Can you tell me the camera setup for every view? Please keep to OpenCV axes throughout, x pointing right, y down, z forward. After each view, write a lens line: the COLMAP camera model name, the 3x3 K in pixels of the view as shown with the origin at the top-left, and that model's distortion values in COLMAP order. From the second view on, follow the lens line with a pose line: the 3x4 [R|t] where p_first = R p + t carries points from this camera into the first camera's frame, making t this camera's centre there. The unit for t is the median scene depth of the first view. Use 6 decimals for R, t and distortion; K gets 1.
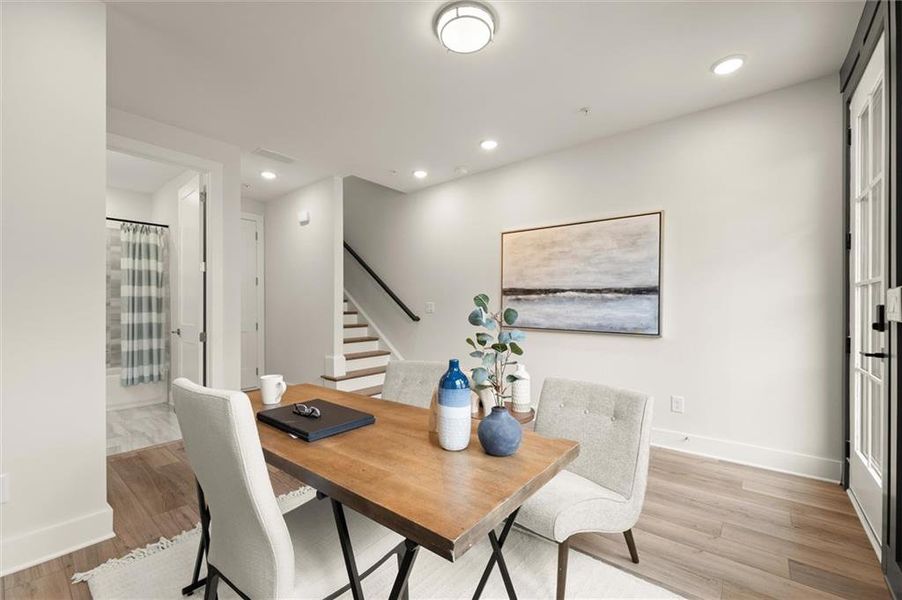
lens RADIAL K [[377.1, 0, 450.9], [0, 377.1, 307.2], [0, 0, 1]] dist [-0.000131, -0.000056]
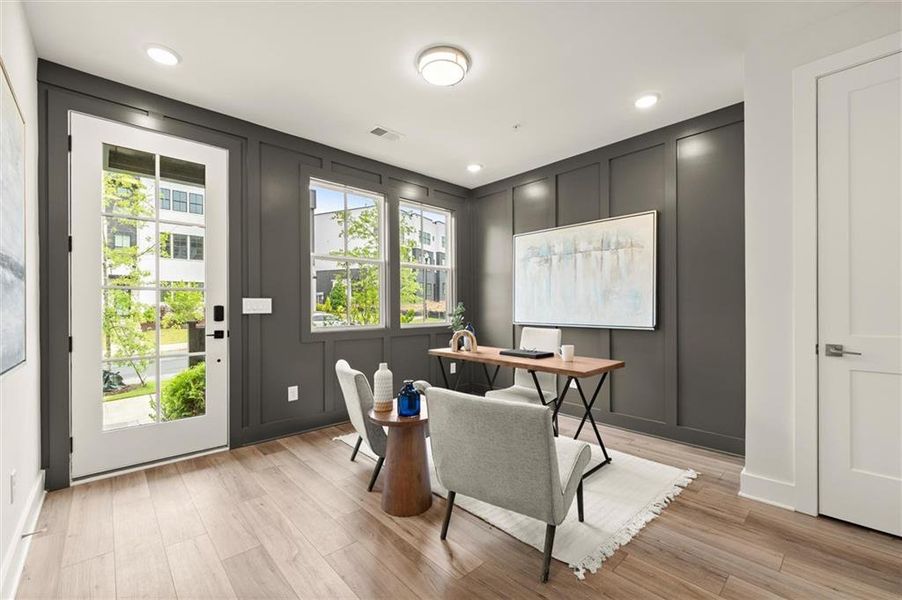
lens RADIAL K [[377.1, 0, 451.1], [0, 377.1, 304.9], [0, 0, 1]] dist [-0.000131, -0.000056]
pose [[-0.990949, 0.005819, 0.134110, -0.081940], [0.004355, 0.999928, -0.011210, 0.005548], [-0.134165, -0.010524, -0.990903, 1.268949]]
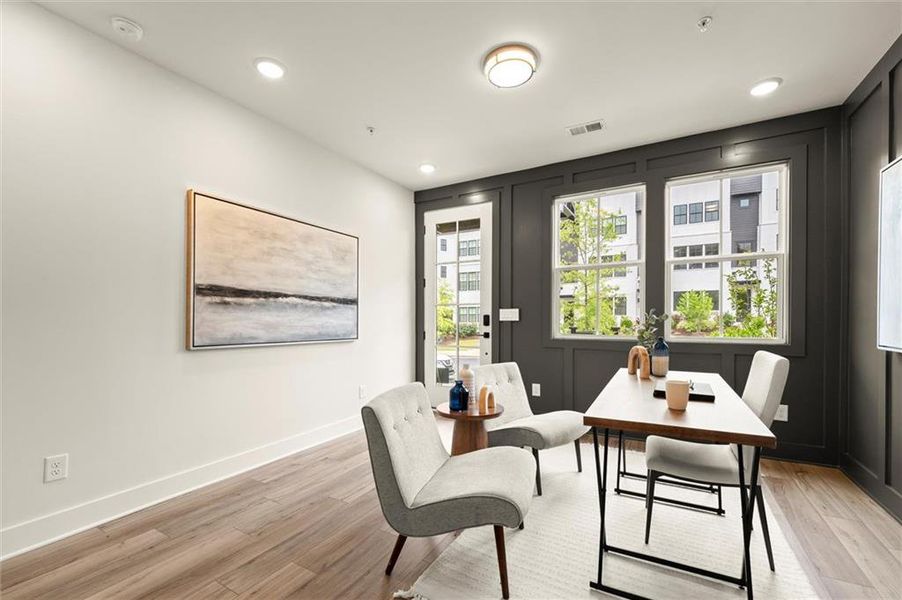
lens RADIAL K [[377.1, 0, 451.9], [0, 377.1, 318.6], [0, 0, 1]] dist [-0.000131, -0.000056]
pose [[-0.169265, -0.003280, 0.985565, -0.614855], [-0.002783, 0.999992, 0.002850, 0.004536], [-0.985567, -0.002261, -0.169273, 0.803623]]
